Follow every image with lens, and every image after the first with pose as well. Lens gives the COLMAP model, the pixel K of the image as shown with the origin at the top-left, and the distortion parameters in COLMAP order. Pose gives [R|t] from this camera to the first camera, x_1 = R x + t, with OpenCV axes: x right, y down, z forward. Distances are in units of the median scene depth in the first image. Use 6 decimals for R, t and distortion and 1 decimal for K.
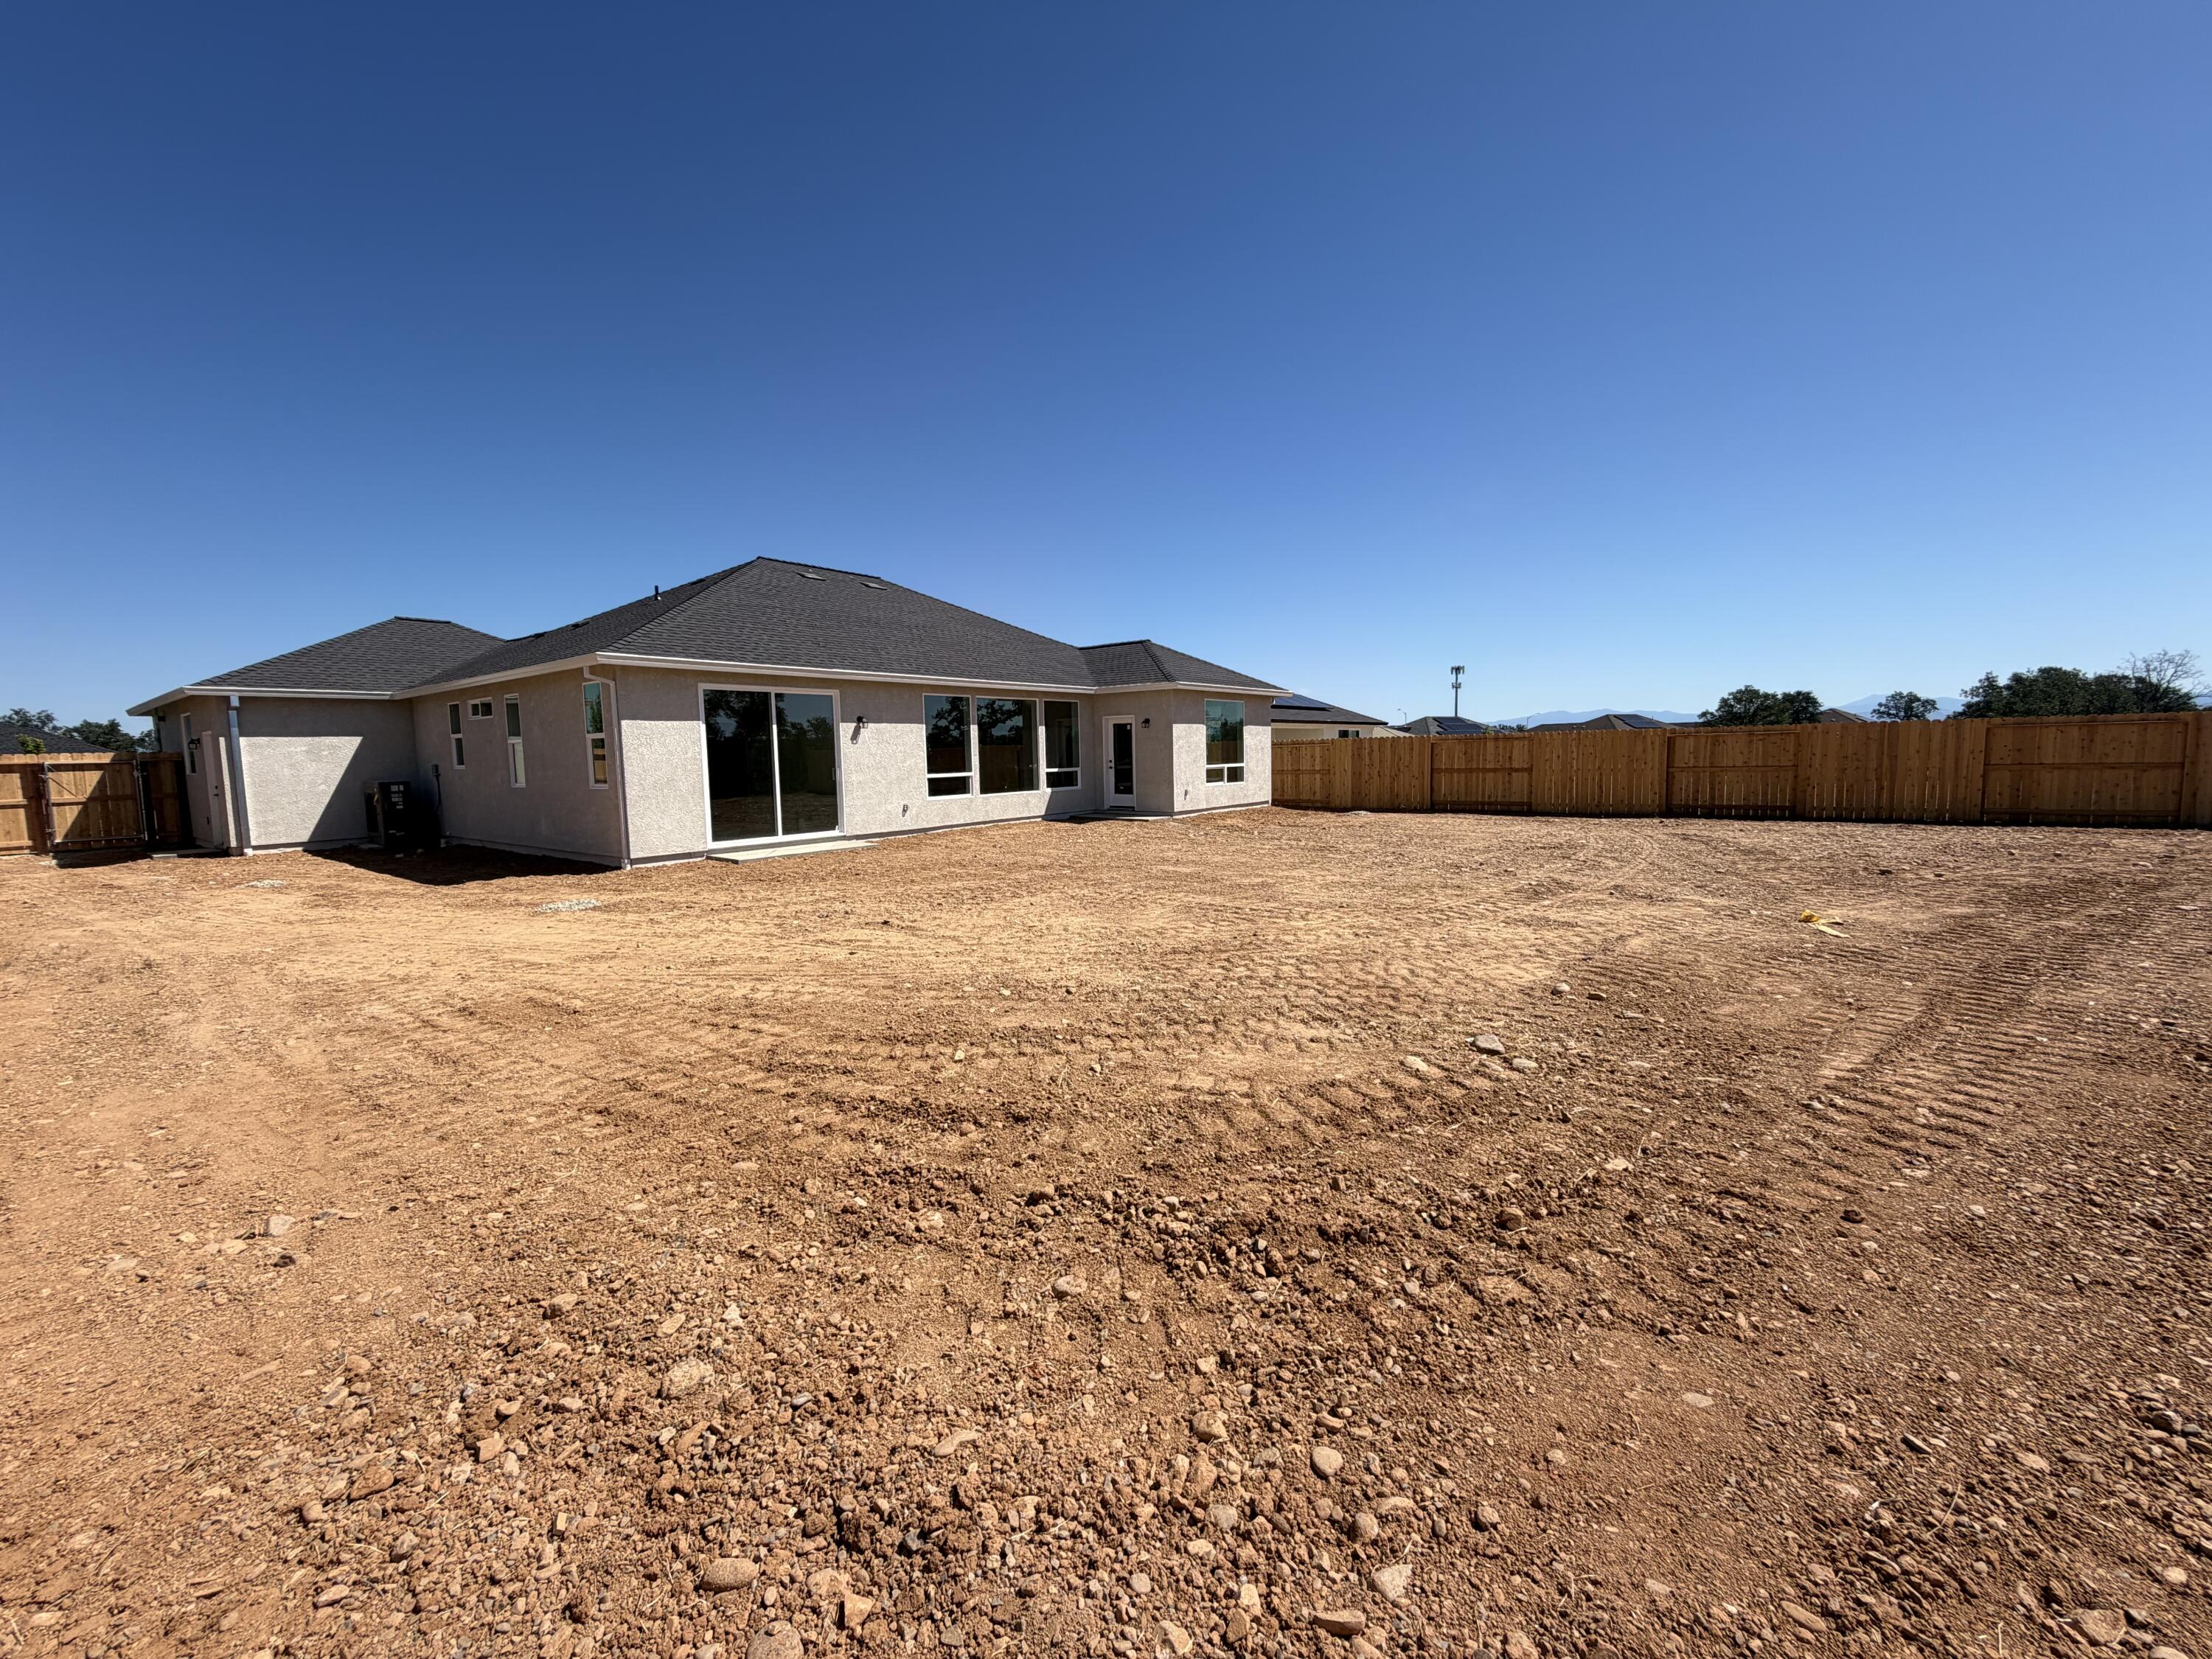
lens RADIAL K [[892.7, 0, 1105.3], [0, 892.7, 832.4], [0, 0, 1]] dist [0.000642, 0.000055]
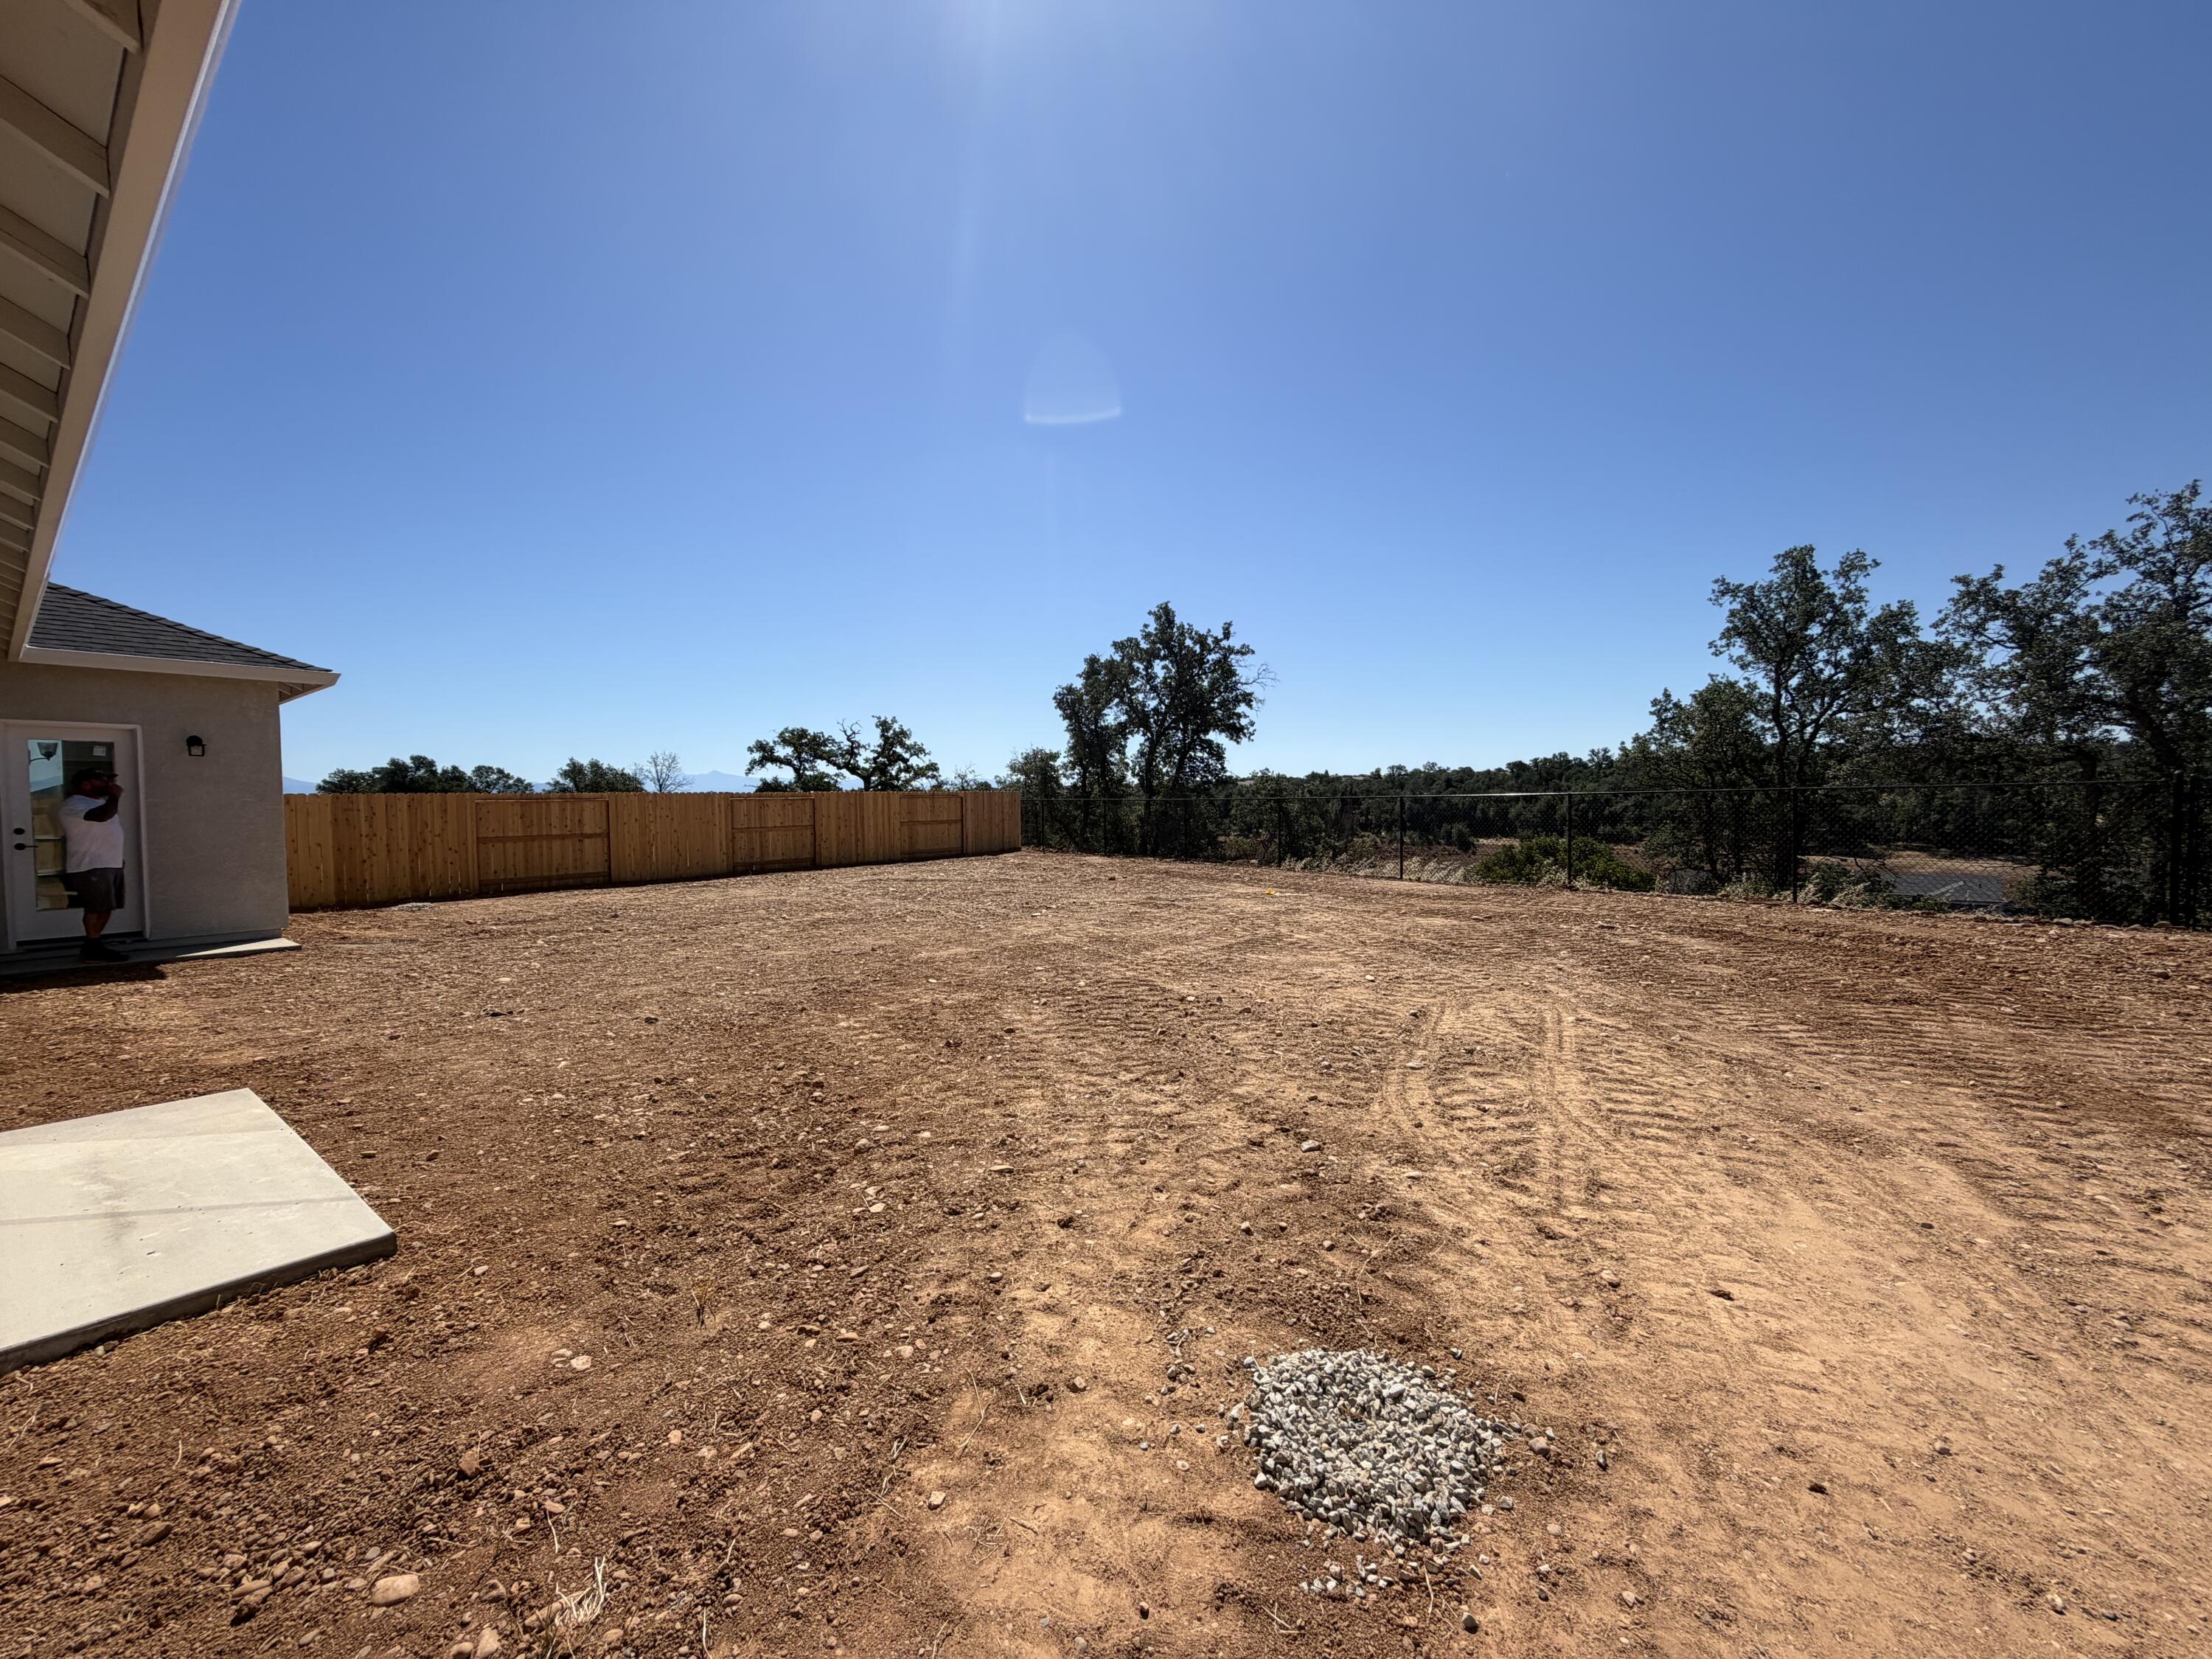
lens RADIAL K [[892.7, 0, 1105.4], [0, 892.7, 830.2], [0, 0, 1]] dist [0.000642, 0.000055]
pose [[0.014366, -0.010736, 0.999839, -0.382184], [0.106277, 0.994294, 0.009149, -0.030413], [-0.994233, 0.106129, 0.015425, 0.492026]]
